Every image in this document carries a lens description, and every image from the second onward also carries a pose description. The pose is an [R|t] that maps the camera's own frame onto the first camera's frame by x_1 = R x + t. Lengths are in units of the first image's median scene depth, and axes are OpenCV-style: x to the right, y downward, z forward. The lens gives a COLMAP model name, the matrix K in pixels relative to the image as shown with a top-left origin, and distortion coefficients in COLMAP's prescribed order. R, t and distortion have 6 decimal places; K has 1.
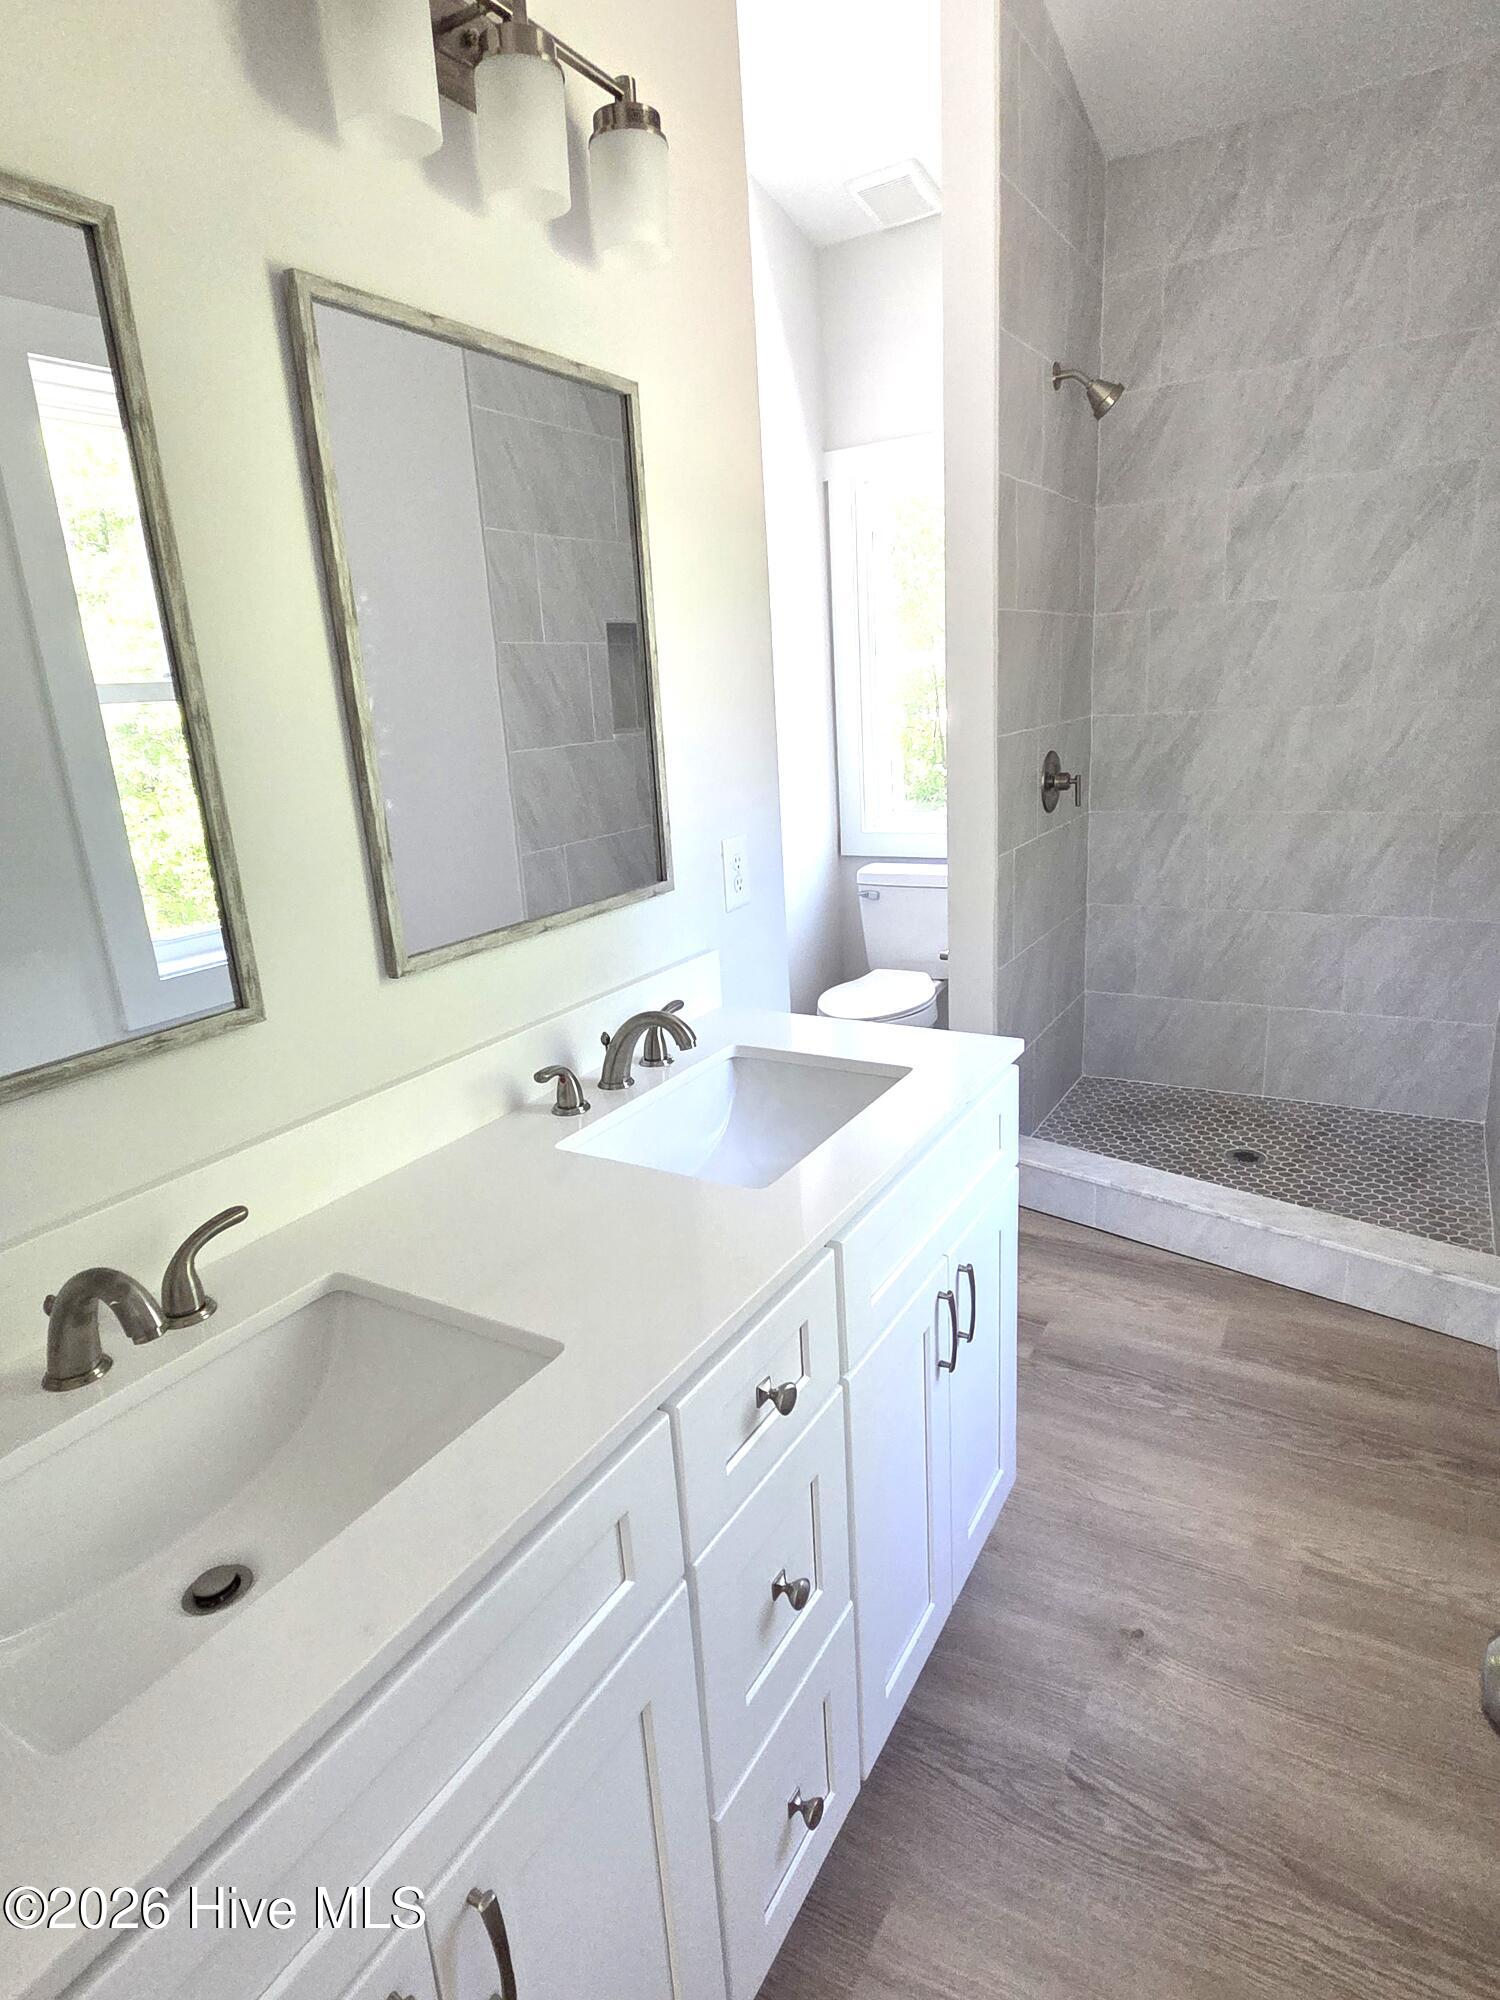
lens RADIAL K [[1100.3, 0, 750.5], [0, 1100.3, 1001.2], [0, 0, 1]] dist [0.004407, -0.001258]
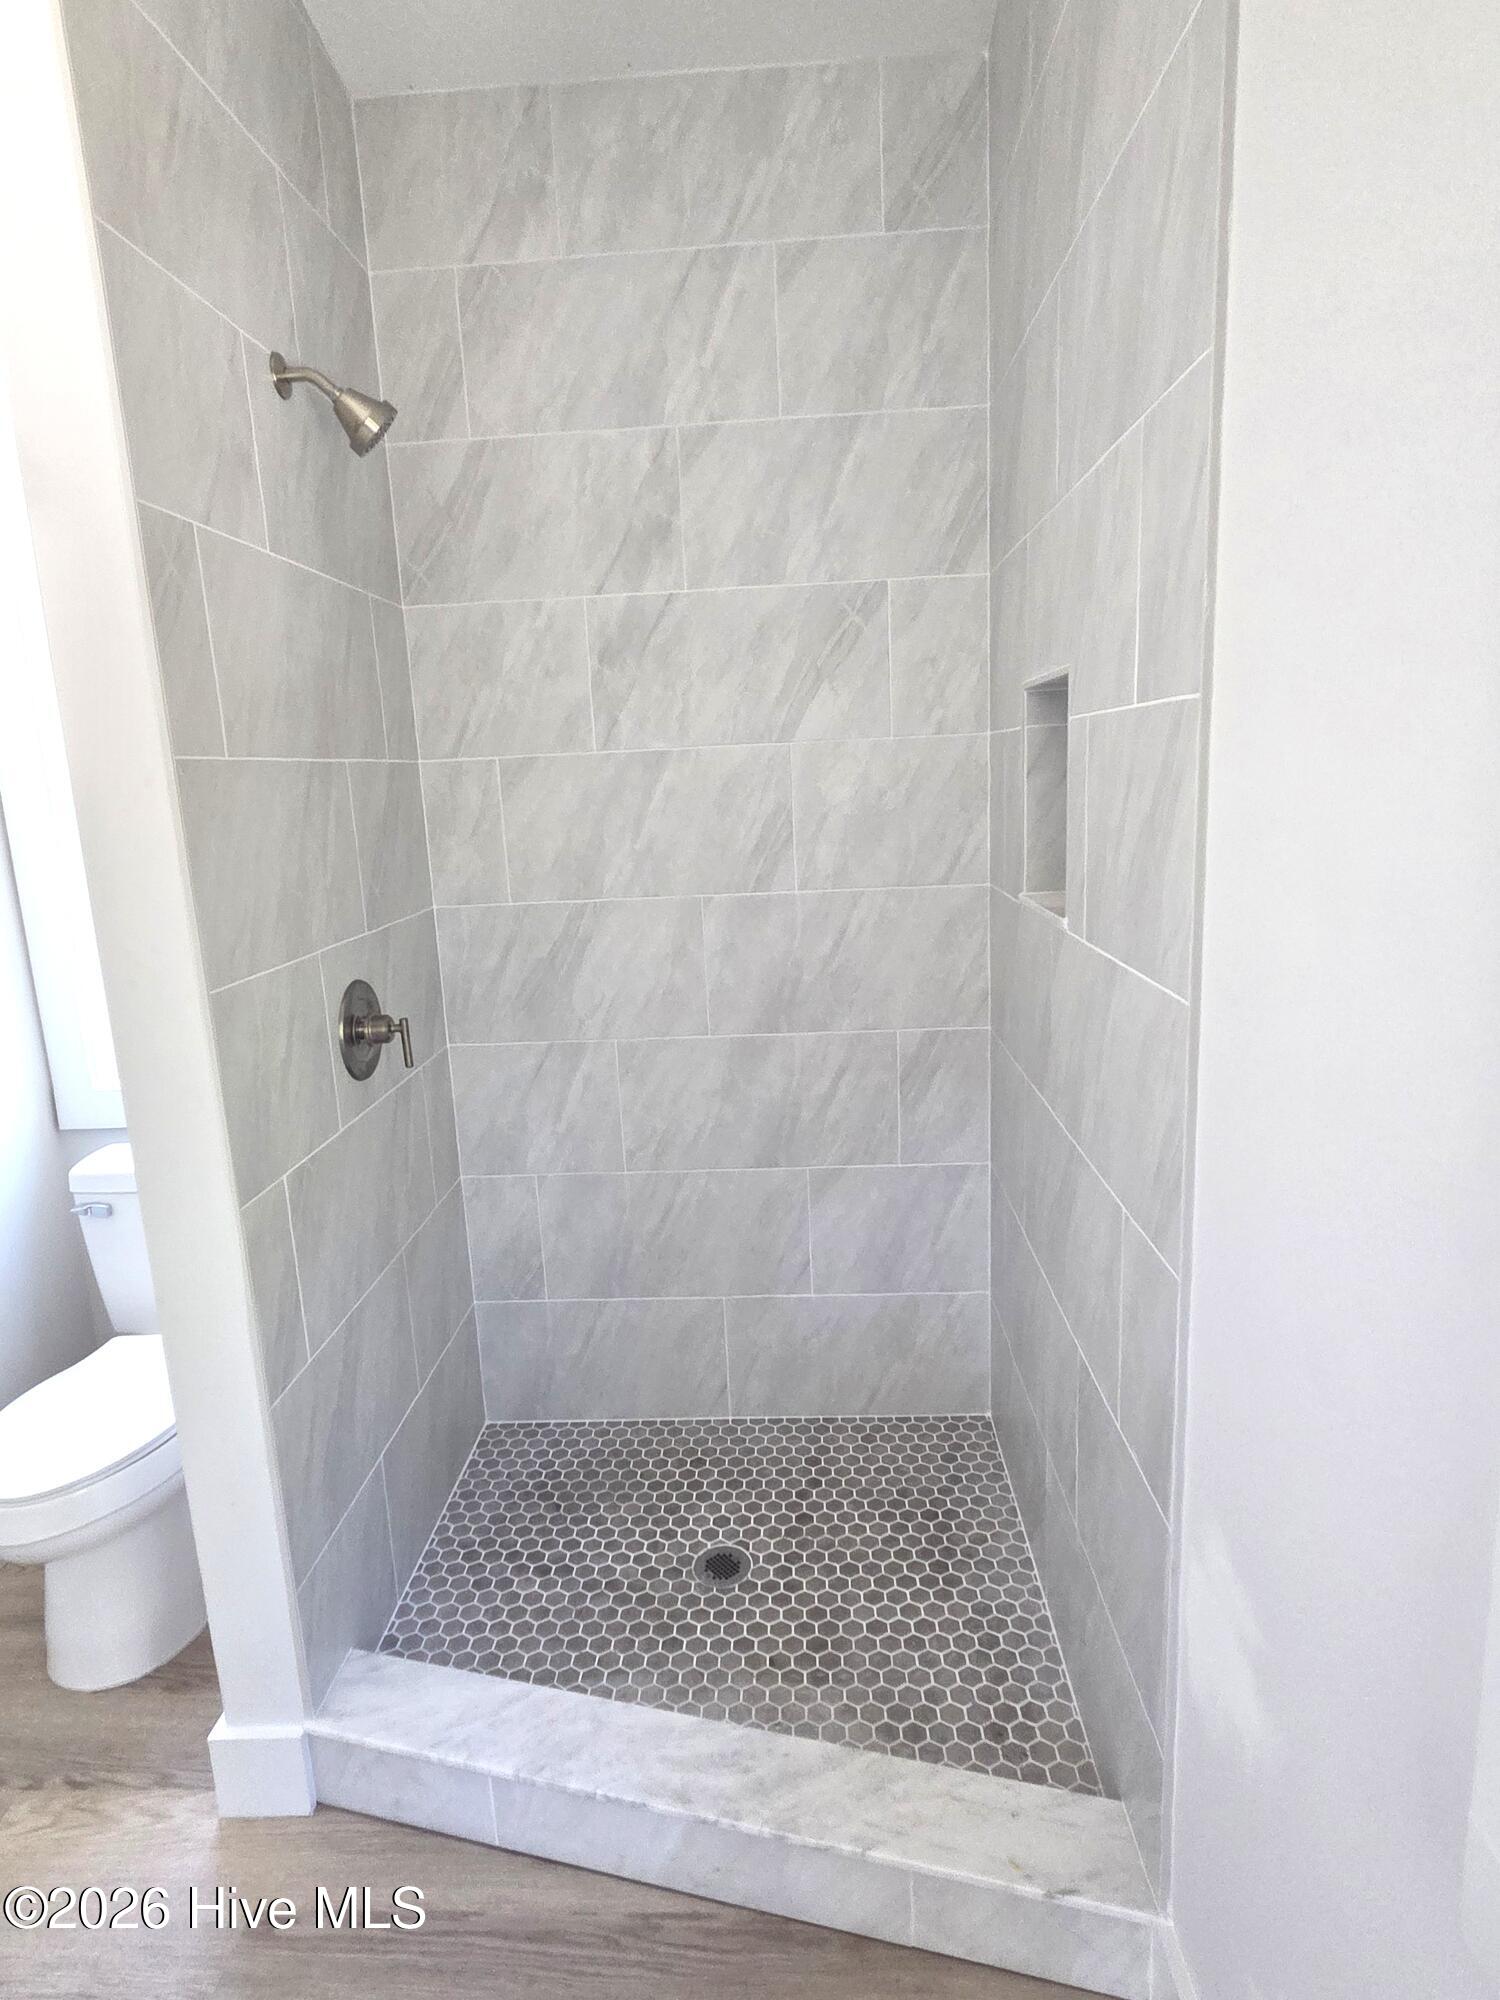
lens RADIAL K [[1100.3, 0, 747.7], [0, 1100.3, 999.5], [0, 0, 1]] dist [0.004407, -0.001258]
pose [[0.881178, -0.075471, 0.466722, 0.178410], [0.123593, 0.989621, -0.073319, -0.144731], [-0.456345, 0.122290, 0.881360, 0.365038]]
